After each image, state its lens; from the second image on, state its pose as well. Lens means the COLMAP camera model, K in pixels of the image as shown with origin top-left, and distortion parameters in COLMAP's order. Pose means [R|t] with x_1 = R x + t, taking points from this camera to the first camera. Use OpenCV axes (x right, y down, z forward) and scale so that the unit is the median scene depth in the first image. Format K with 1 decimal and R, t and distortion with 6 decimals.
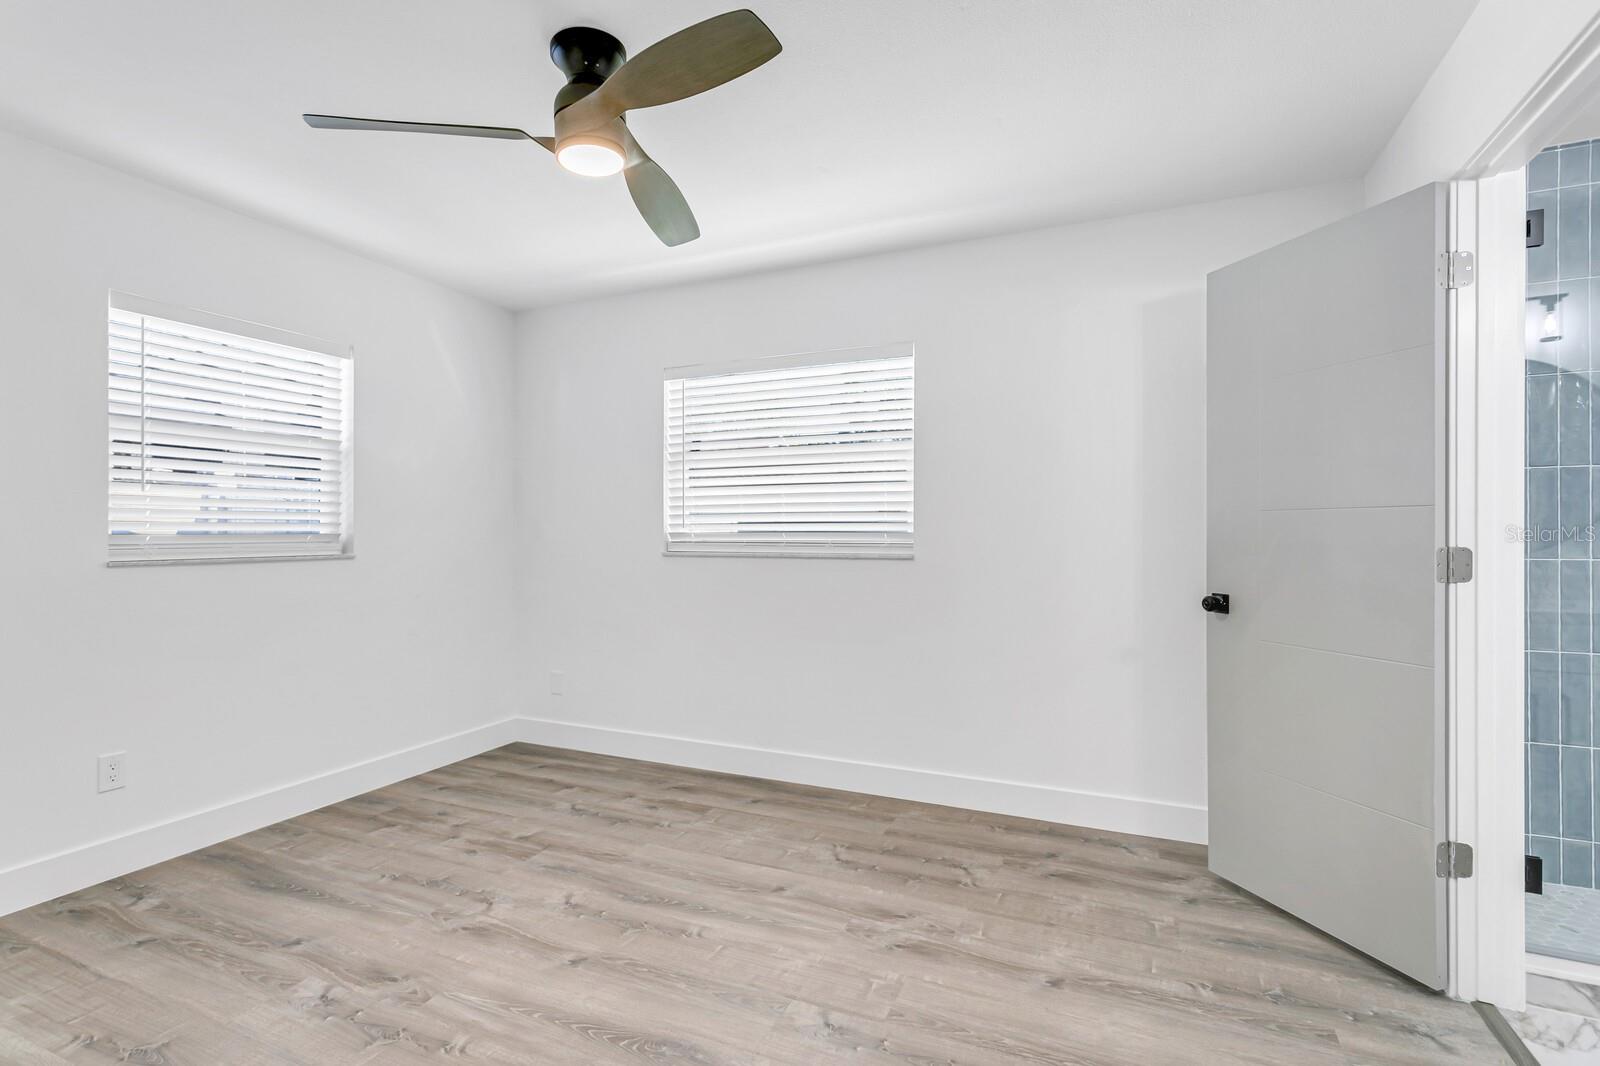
lens RADIAL K [[764.7, 0, 801.9], [0, 764.7, 538.2], [0, 0, 1]] dist [-0.002541, 0.001268]
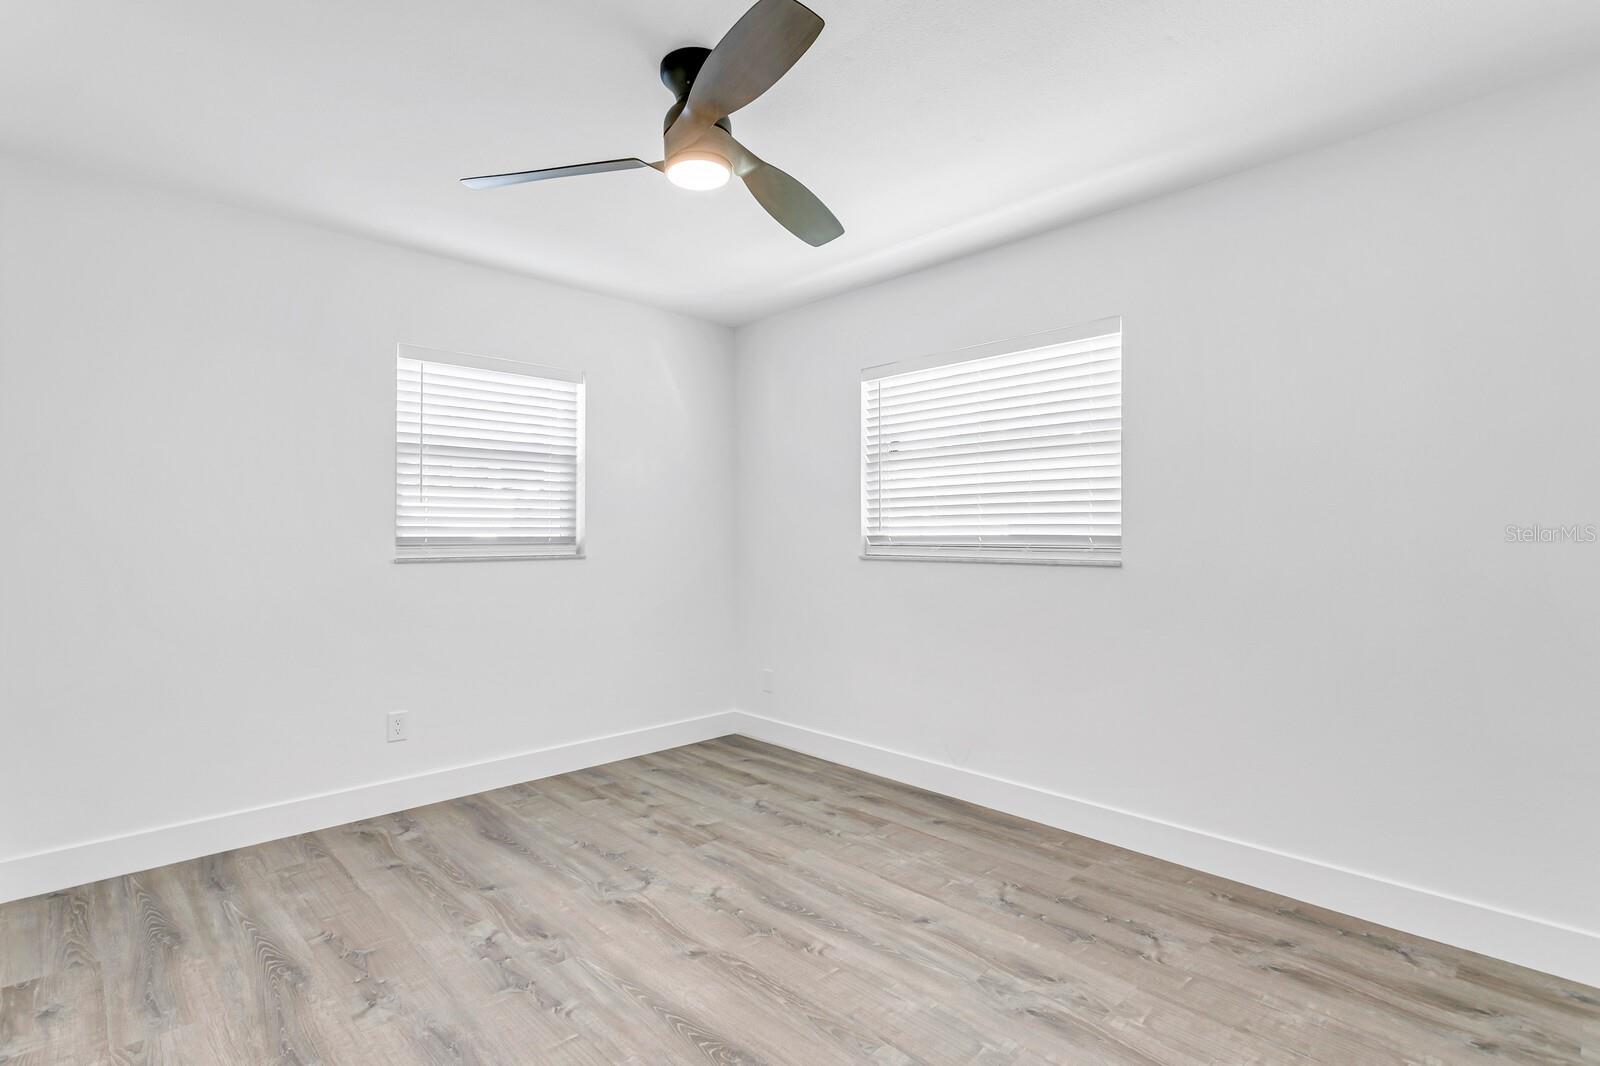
lens RADIAL K [[775.3, 0, 790.9], [0, 775.3, 535.5], [0, 0, 1]] dist [-0.000466, 0.001835]
pose [[0.923979, -0.000212, -0.382444, 0.201966], [-0.002106, 0.999982, -0.005643, -0.003126], [0.382438, 0.006019, 0.923961, 0.073200]]
